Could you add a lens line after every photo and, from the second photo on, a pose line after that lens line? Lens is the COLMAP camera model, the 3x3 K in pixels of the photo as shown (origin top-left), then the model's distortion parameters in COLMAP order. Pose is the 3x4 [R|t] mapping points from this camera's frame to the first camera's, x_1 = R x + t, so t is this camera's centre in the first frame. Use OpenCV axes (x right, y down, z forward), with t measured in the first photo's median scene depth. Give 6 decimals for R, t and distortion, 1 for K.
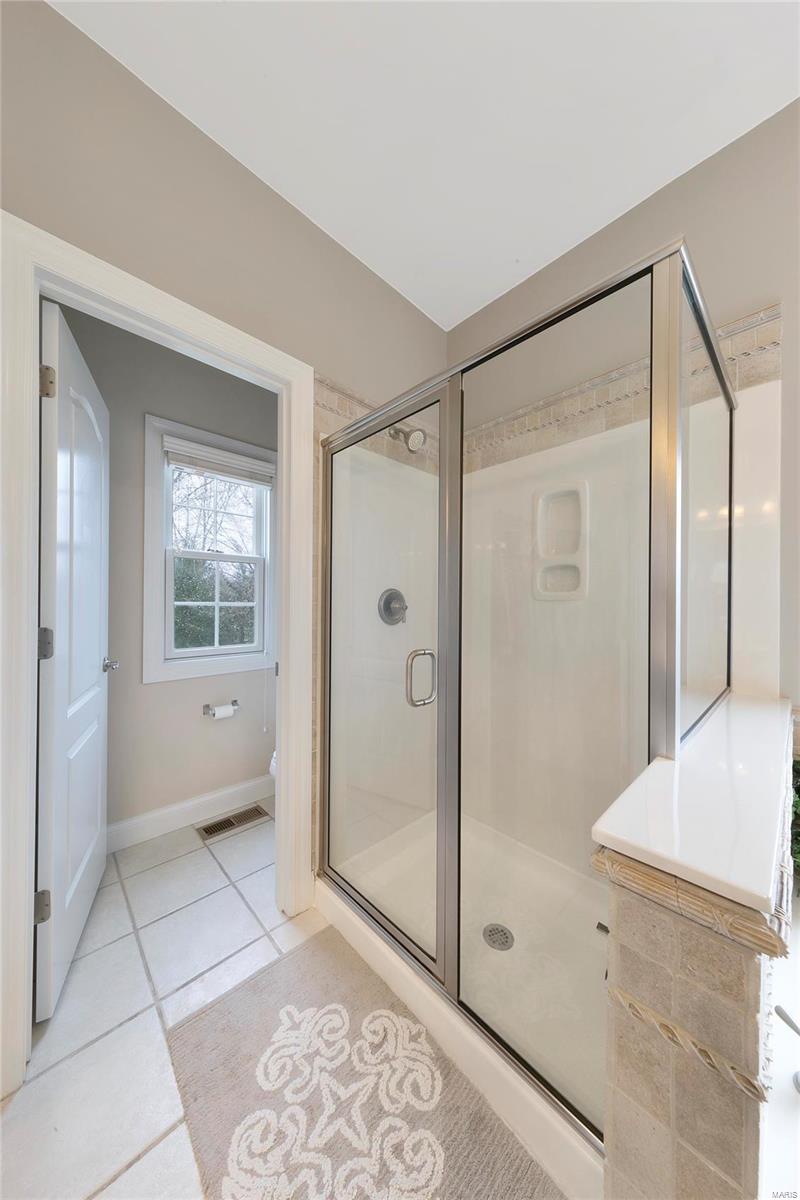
lens RADIAL K [[381.3, 0, 402.9], [0, 381.3, 605.6], [0, 0, 1]] dist [0.002299, 0.000055]
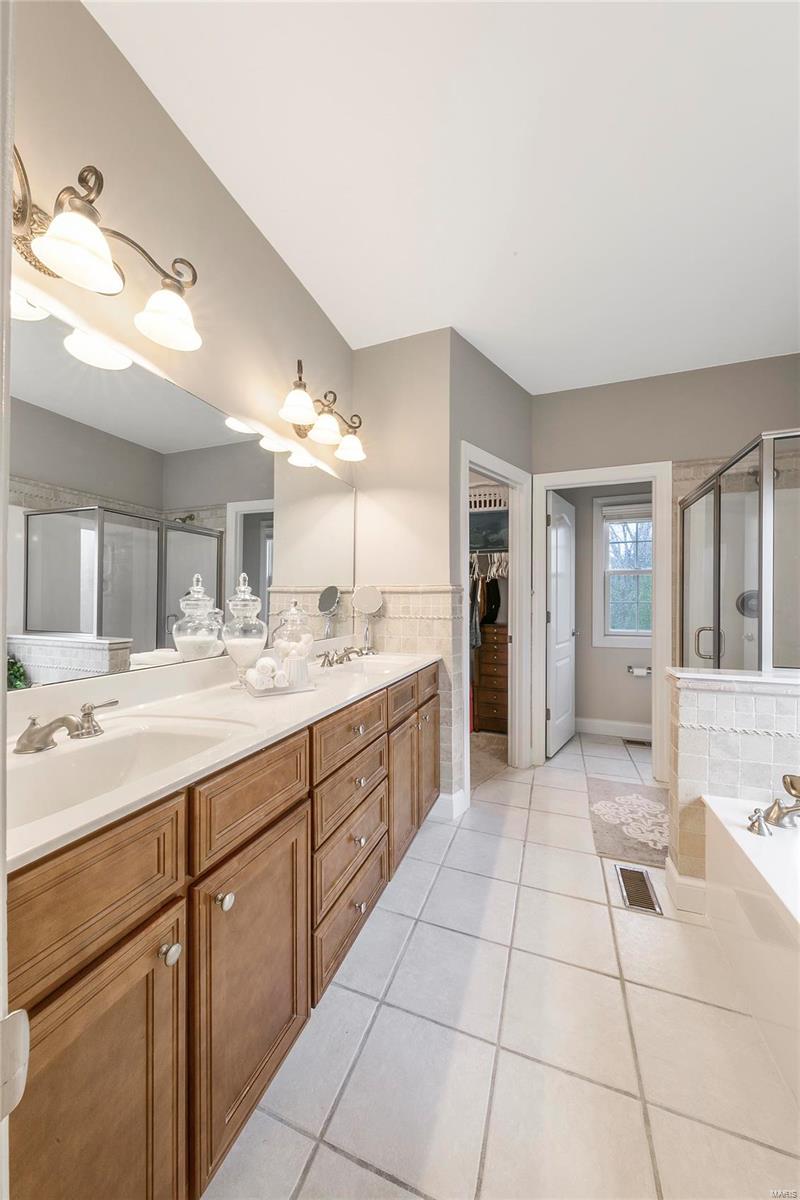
lens RADIAL K [[403.7, 0, 402.9], [0, 403.7, 601.2], [0, 0, 1]] dist [0.002847, 0.000039]
pose [[0.433442, -0.009761, -0.901129, 0.669439], [0.001905, 0.999949, -0.009915, 0.005973], [0.901179, 0.002581, 0.433438, -0.653753]]
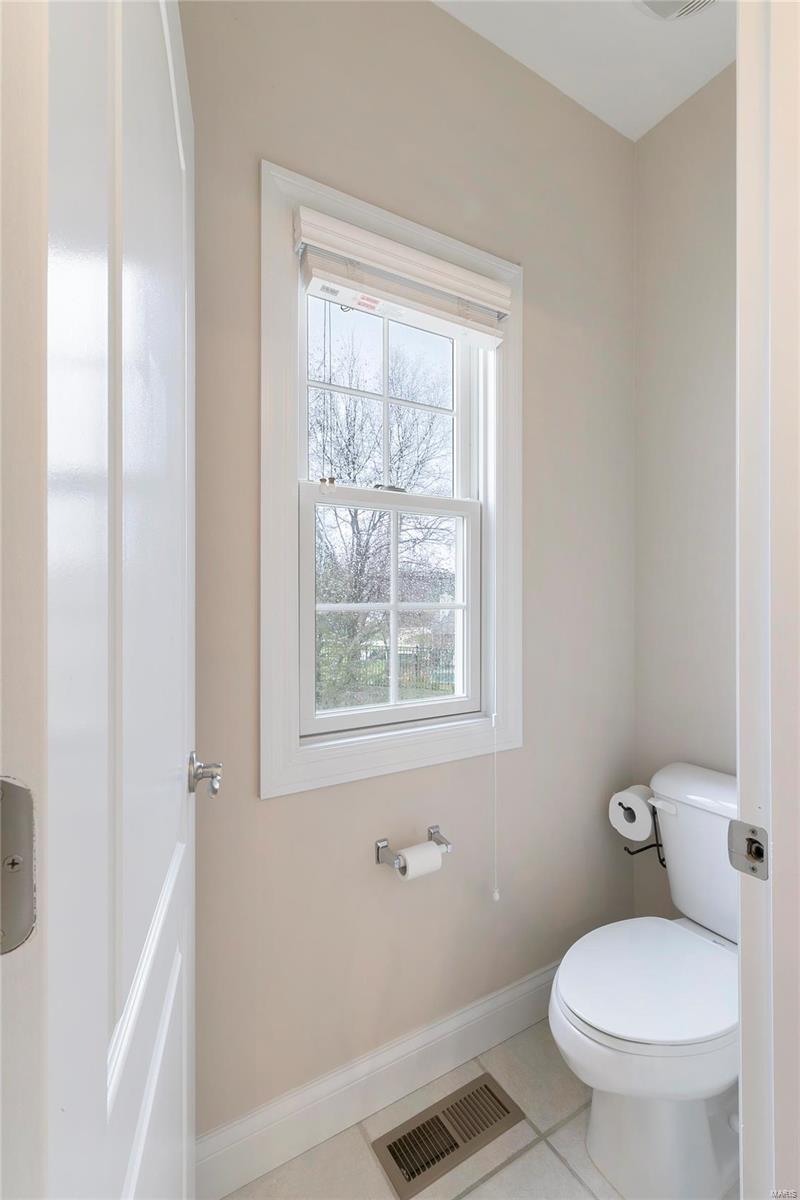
lens RADIAL K [[536.4, 0, 399.6], [0, 536.4, 598.8], [0, 0, 1]] dist [0.001935, 0.000092]
pose [[0.975207, -0.015963, -0.220719, -0.400524], [0.013470, 0.999827, -0.012795, -0.007258], [0.220885, 0.009505, 0.975253, 0.457411]]
